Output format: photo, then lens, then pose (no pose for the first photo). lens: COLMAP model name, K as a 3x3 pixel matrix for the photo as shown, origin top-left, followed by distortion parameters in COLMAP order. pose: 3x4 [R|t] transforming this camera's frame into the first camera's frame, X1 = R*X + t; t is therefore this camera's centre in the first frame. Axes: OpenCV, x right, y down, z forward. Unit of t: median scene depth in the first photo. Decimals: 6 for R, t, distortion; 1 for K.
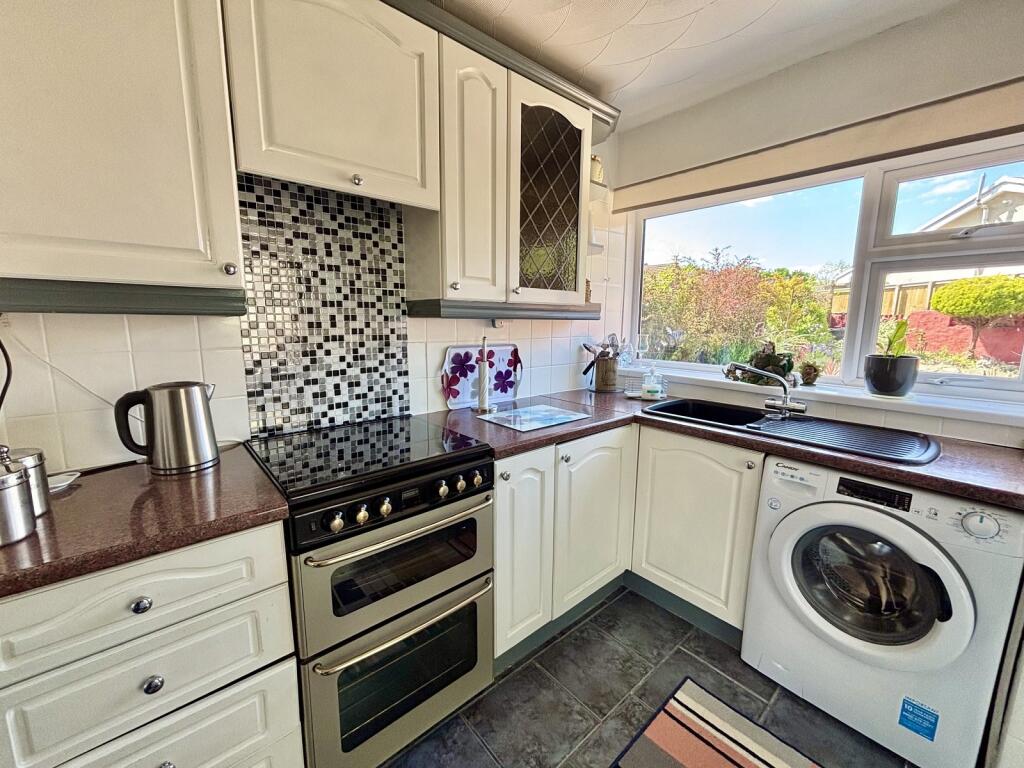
lens RADIAL K [[413.2, 0, 511.2], [0, 413.2, 383.1], [0, 0, 1]] dist [0.007003, 0.000329]
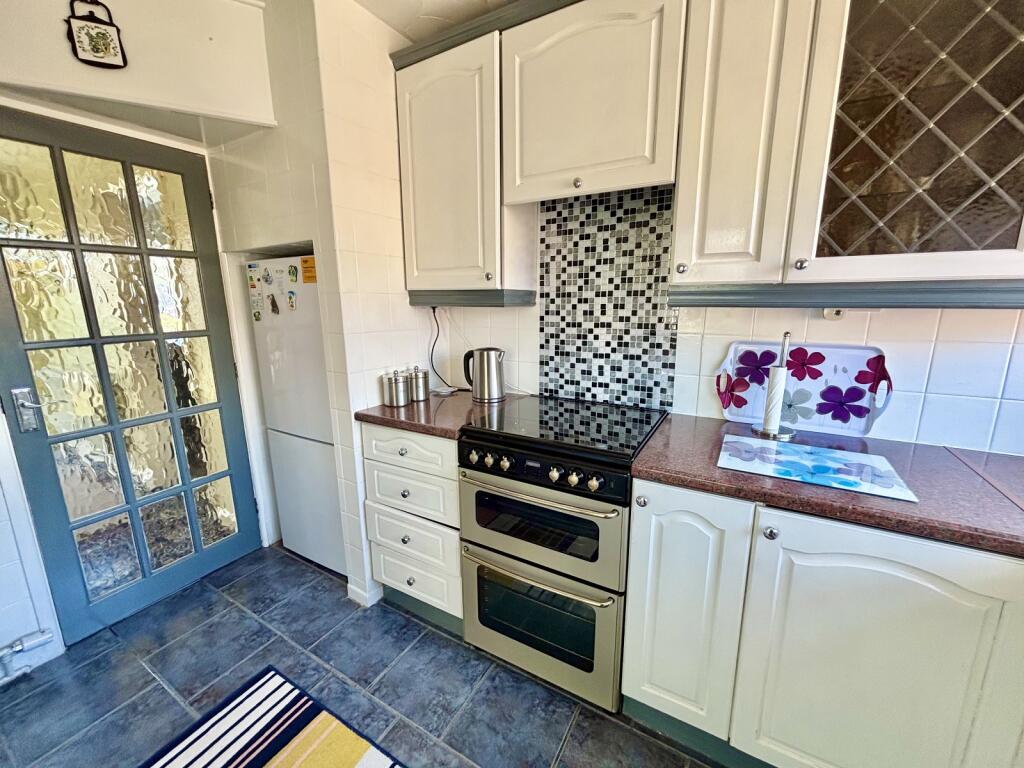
lens RADIAL K [[413.2, 0, 508.9], [0, 413.2, 383.5], [0, 0, 1]] dist [0.007003, 0.000329]
pose [[0.320551, 0.180972, -0.929783, 0.548073], [-0.133444, 0.980418, 0.144821, -0.079072], [0.937785, 0.077652, 0.338423, 0.388853]]
